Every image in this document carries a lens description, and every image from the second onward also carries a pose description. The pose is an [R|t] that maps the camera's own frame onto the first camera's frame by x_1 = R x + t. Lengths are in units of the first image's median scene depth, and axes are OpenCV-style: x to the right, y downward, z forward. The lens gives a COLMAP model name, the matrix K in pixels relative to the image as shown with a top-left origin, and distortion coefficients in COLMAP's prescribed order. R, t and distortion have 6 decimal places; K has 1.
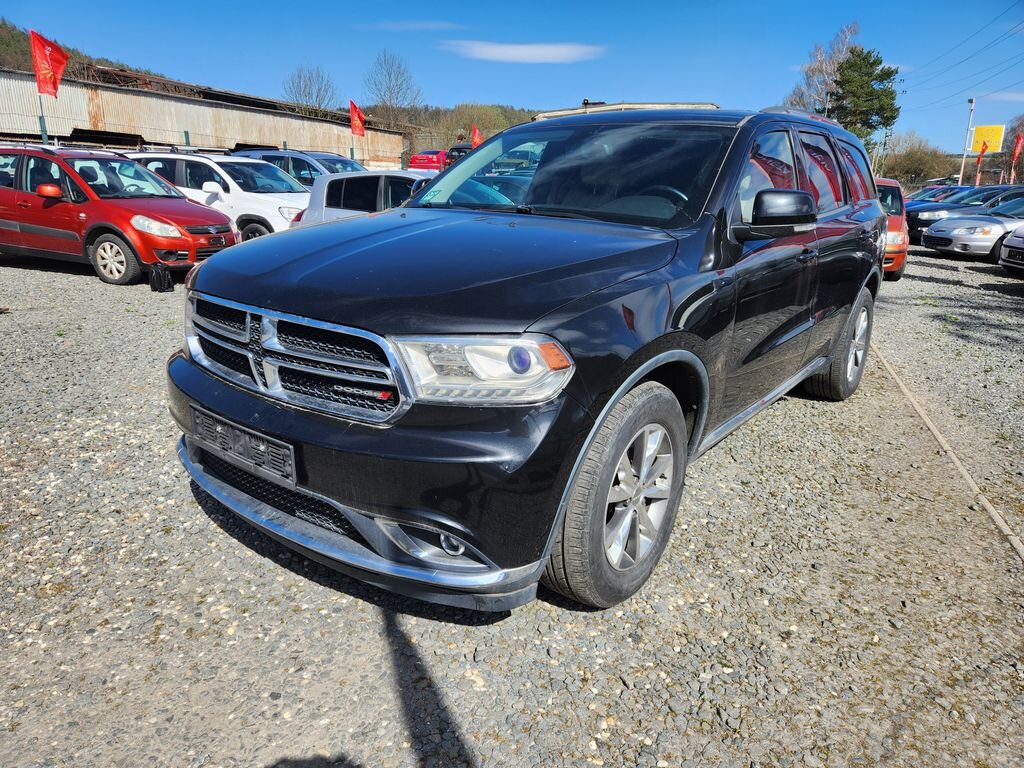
lens RADIAL K [[683.0, 0, 512.0], [0, 683.0, 384.0], [0, 0, 1]] dist [0.040345, -0.036032]
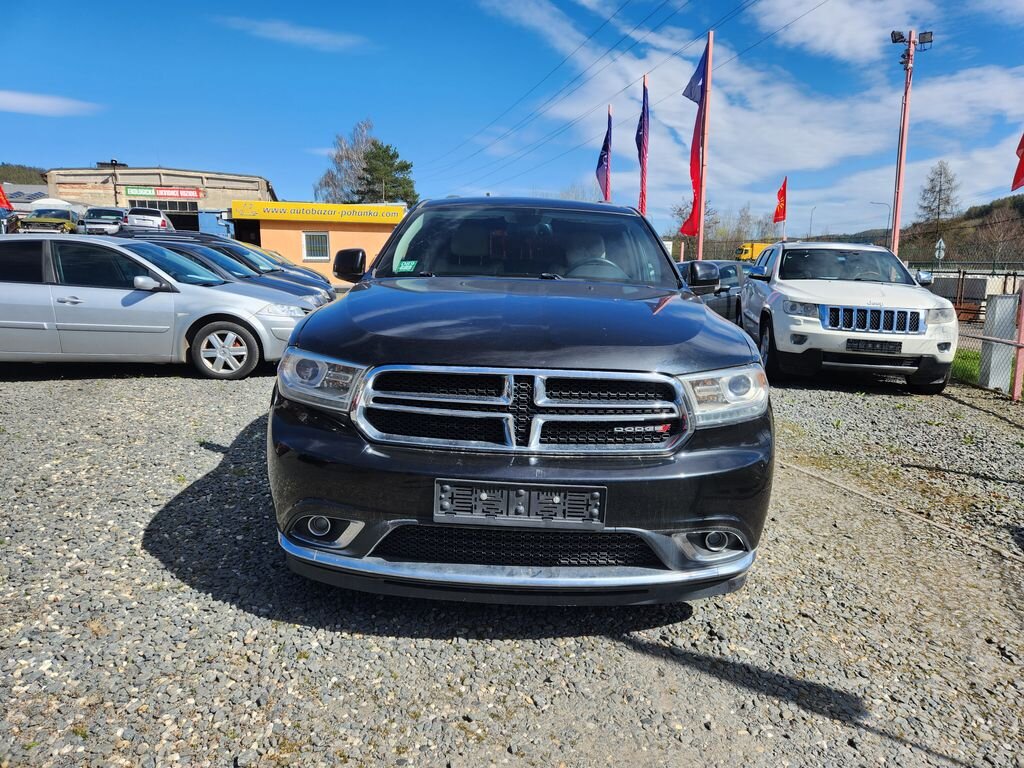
lens RADIAL K [[683.0, 0, 512.0], [0, 683.0, 384.0], [0, 0, 1]] dist [0.040345, -0.036032]
pose [[0.795282, -0.104766, 0.597118, -0.941712], [0.163422, 0.985541, -0.044741, -0.041927], [-0.583797, 0.133164, 0.800905, 0.172144]]
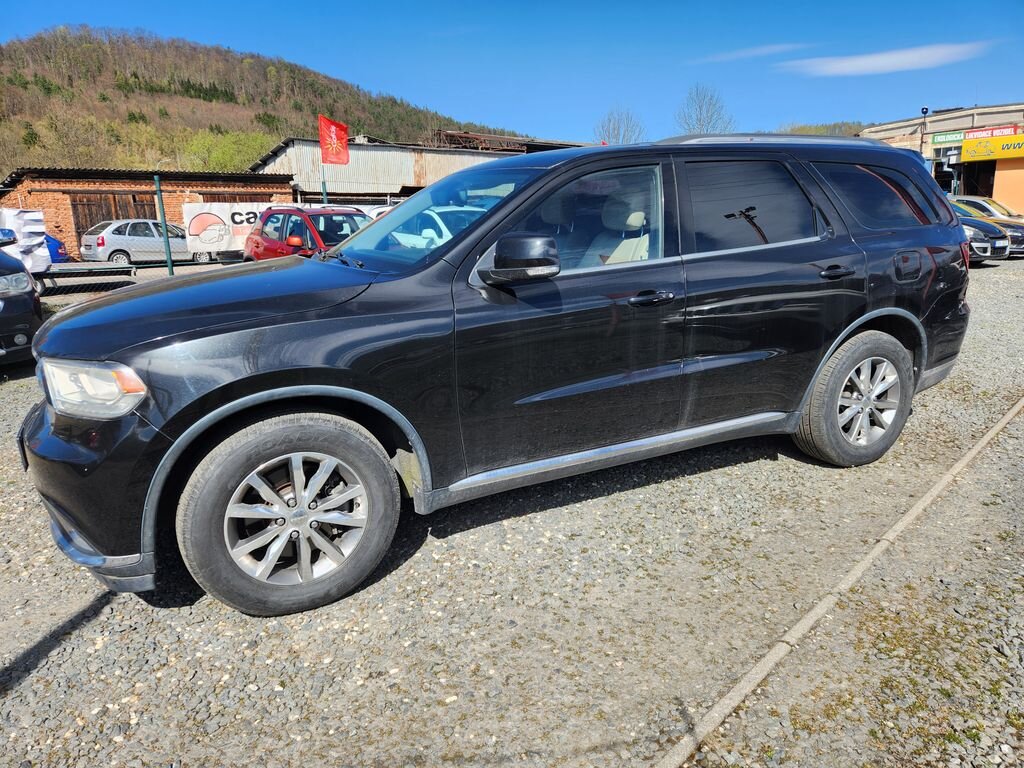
lens RADIAL K [[683.0, 0, 512.0], [0, 683.0, 384.0], [0, 0, 1]] dist [0.040345, -0.036032]
pose [[0.906635, 0.056394, -0.418129, 0.994184], [-0.076015, 0.996643, -0.030405, -0.043153], [0.415011, 0.059350, 0.907879, 0.149832]]
